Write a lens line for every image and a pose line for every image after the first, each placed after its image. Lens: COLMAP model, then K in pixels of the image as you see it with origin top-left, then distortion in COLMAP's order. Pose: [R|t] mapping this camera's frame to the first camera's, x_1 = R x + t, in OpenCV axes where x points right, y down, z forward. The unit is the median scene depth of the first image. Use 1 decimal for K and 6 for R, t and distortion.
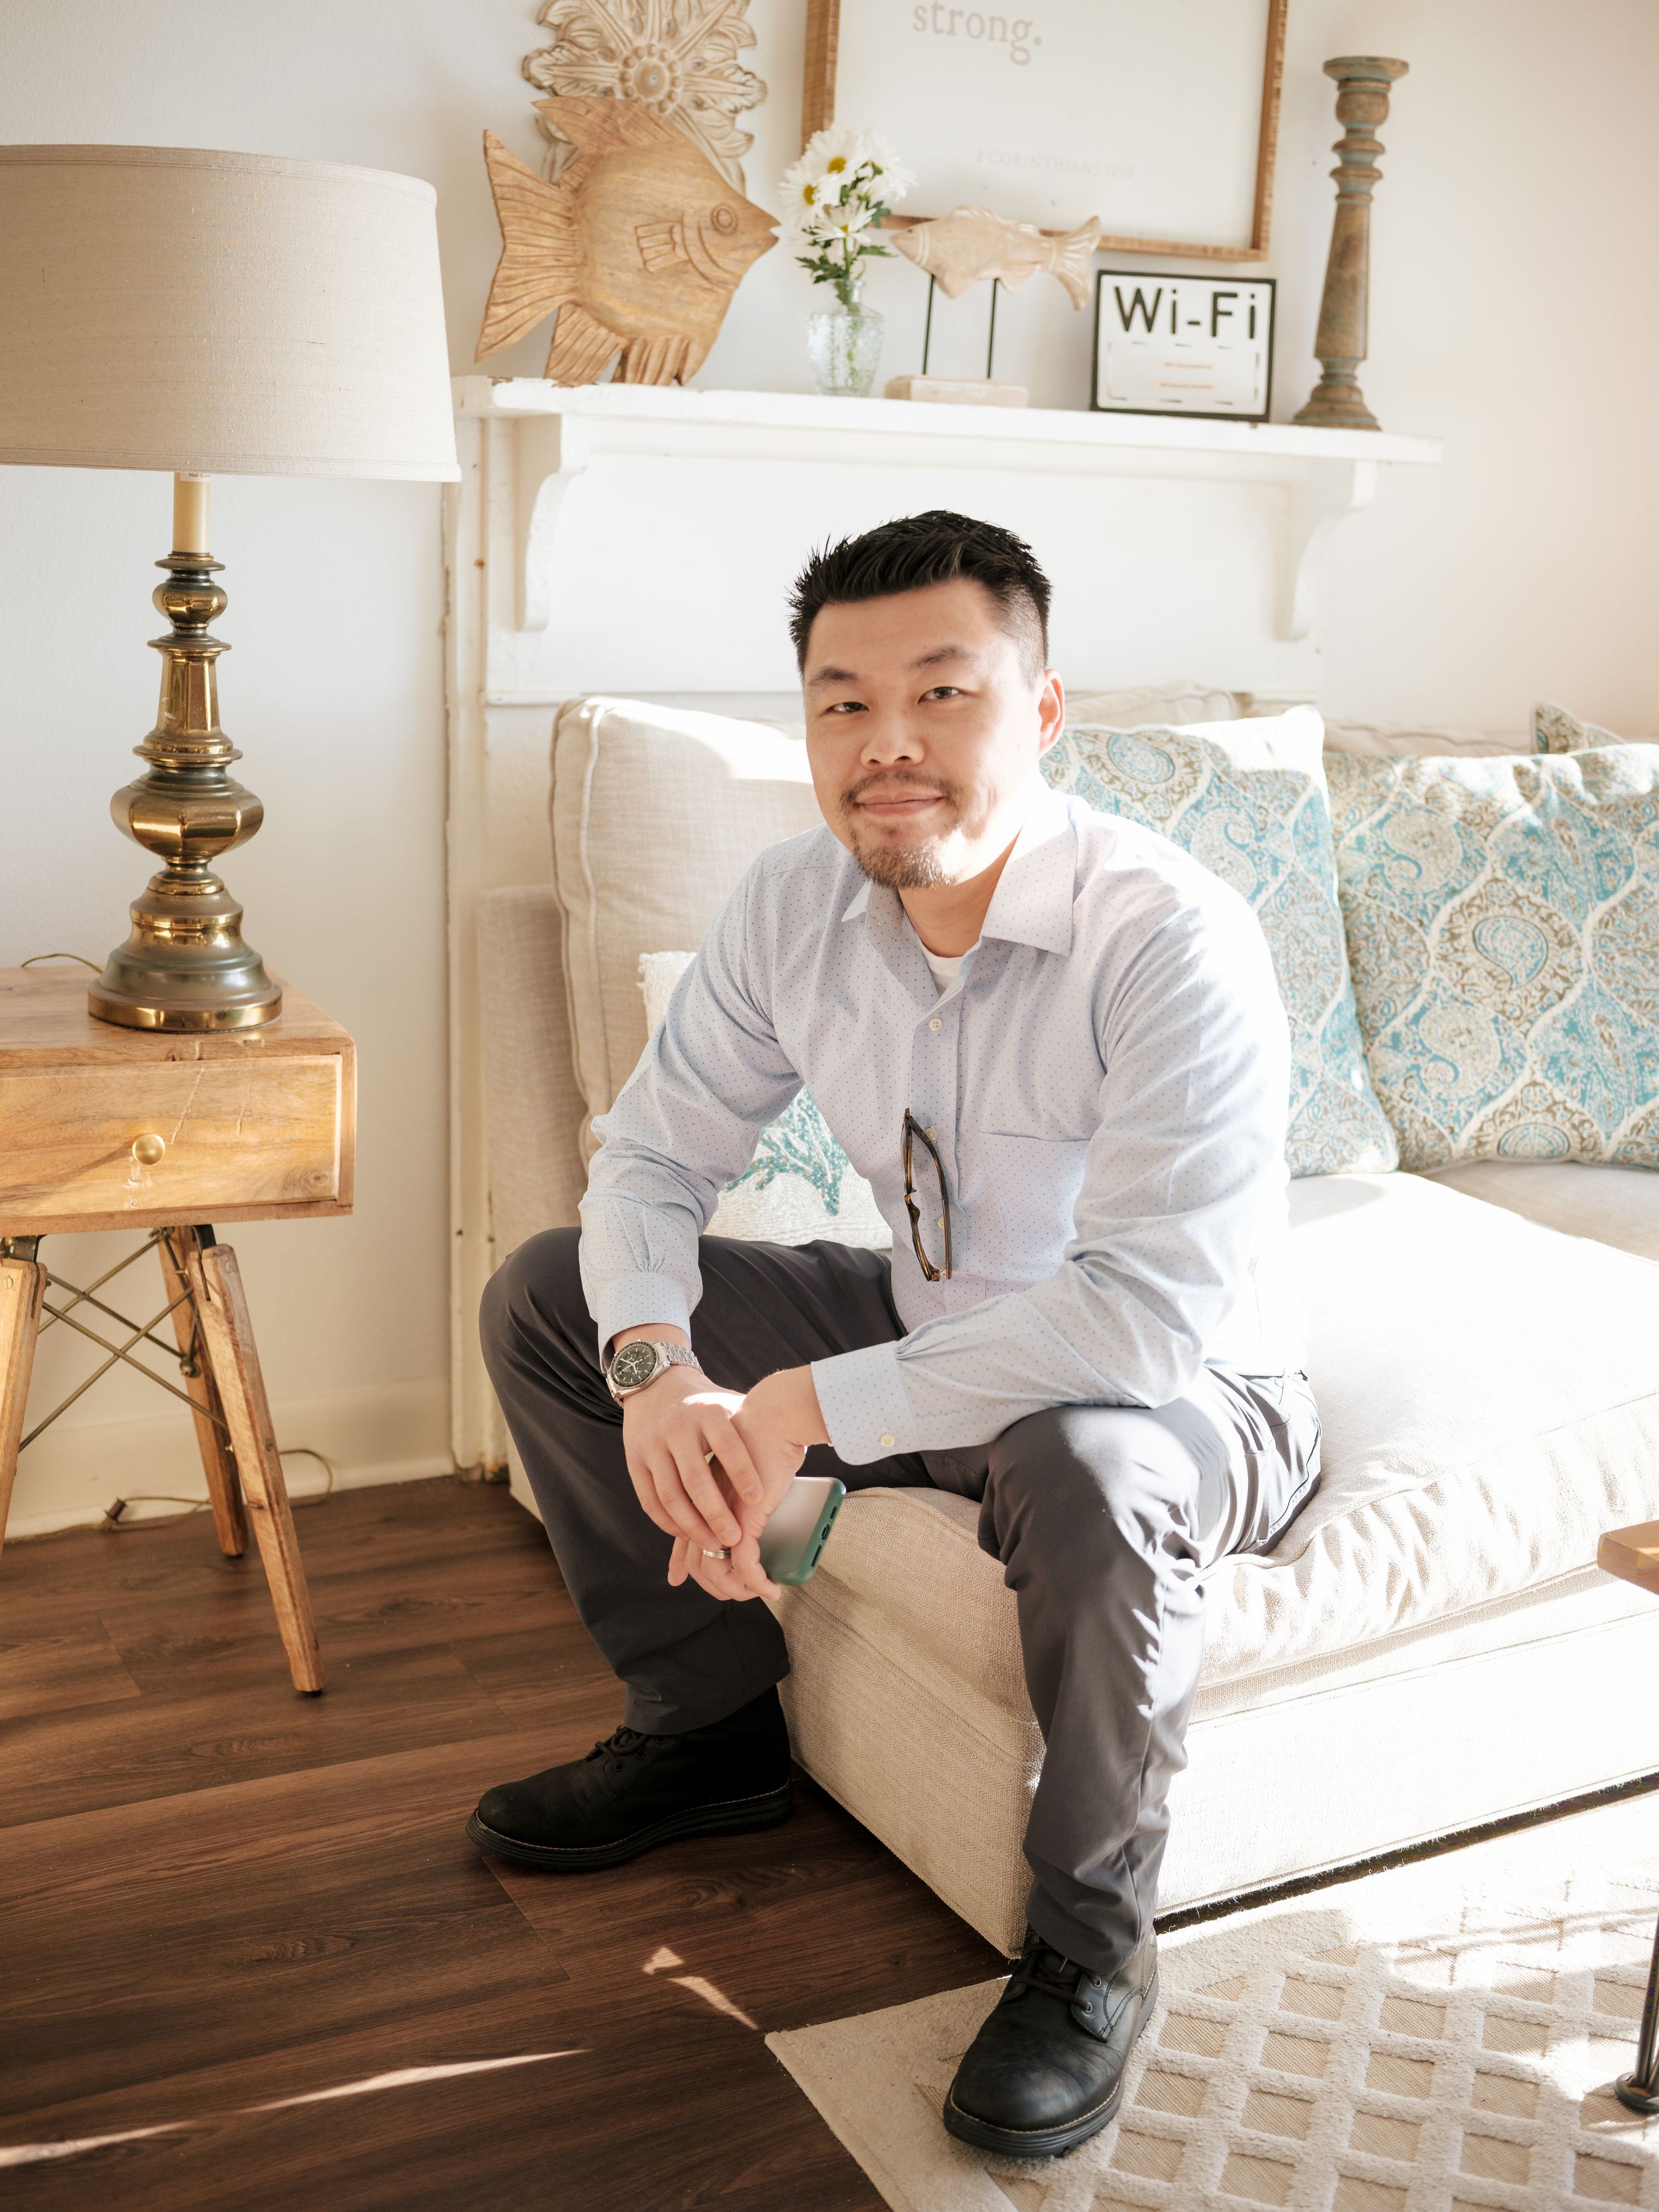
lens RADIAL K [[2552.0, 0, 806.4], [0, 2552.0, 1090.1], [0, 0, 1]] dist [-0.057939, 0.000000]
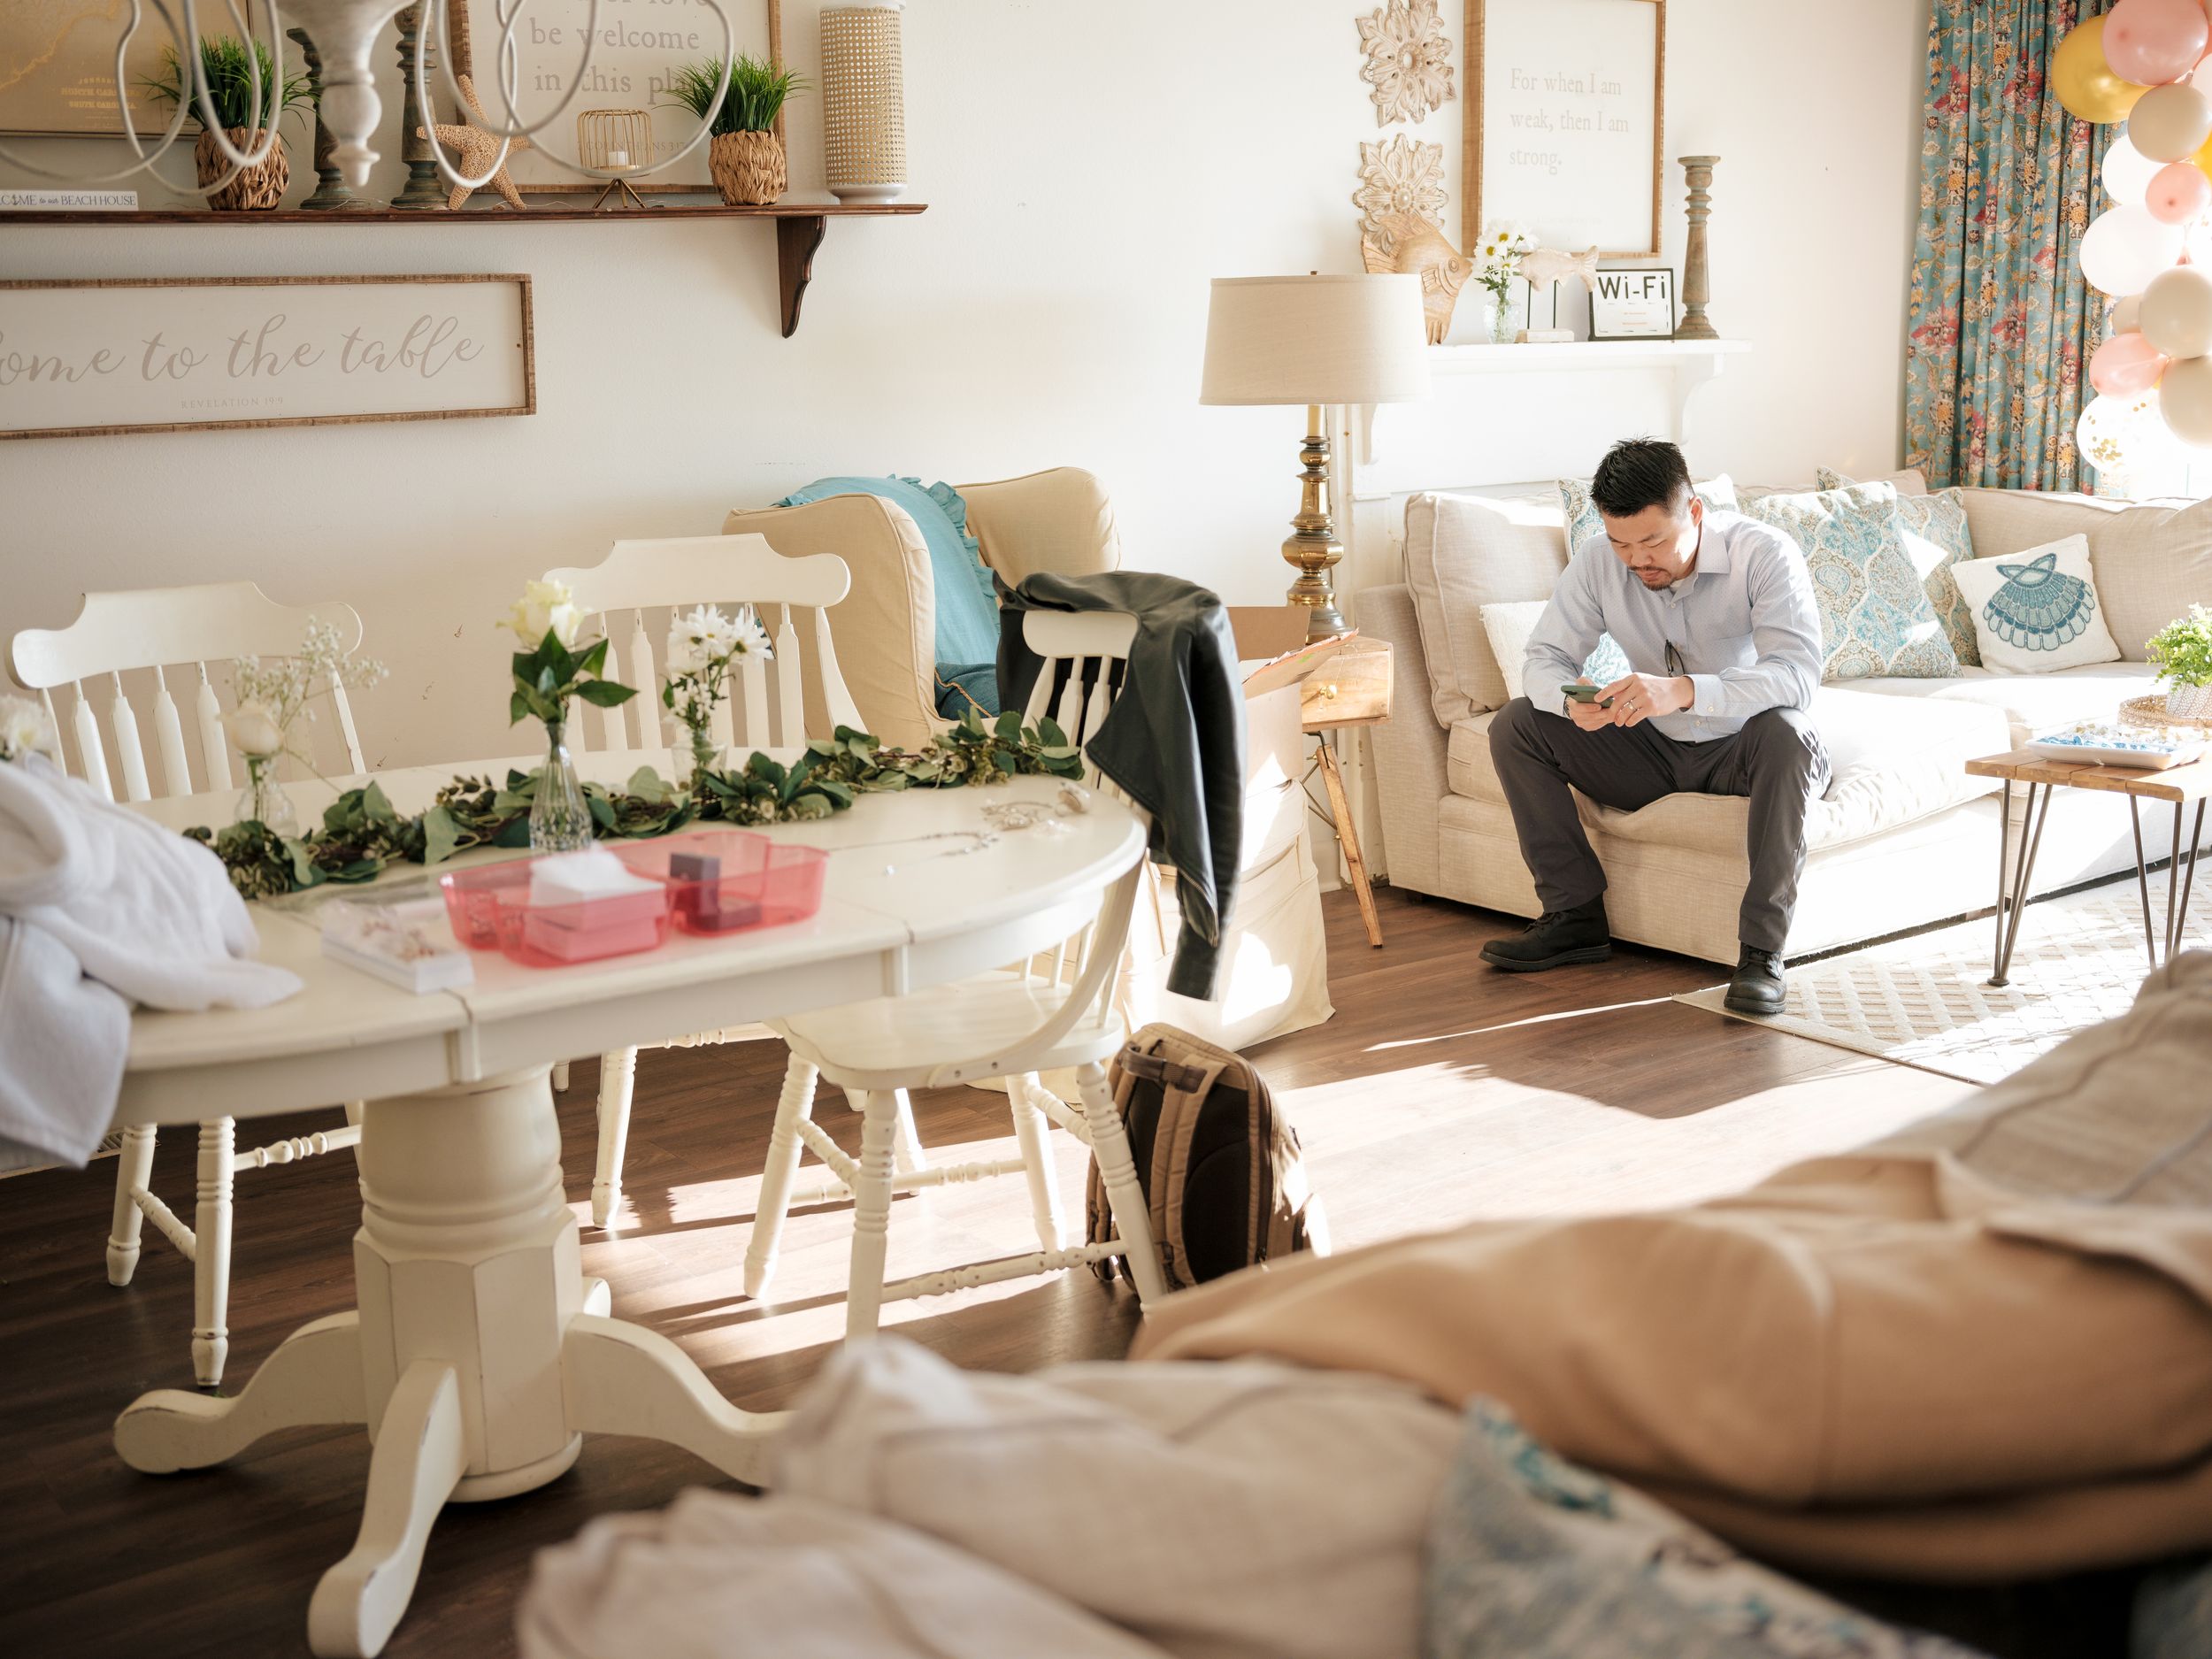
lens RADIAL K [[2552.2, 0, 1123.6], [0, 2552.2, 834.5], [0, 0, 1]] dist [-0.057939, 0.000000]
pose [[0.985869, -0.090755, 0.140804, -0.623165], [0.095909, 0.994930, -0.030250, 0.162531], [-0.137345, 0.043326, 0.989575, -1.009088]]
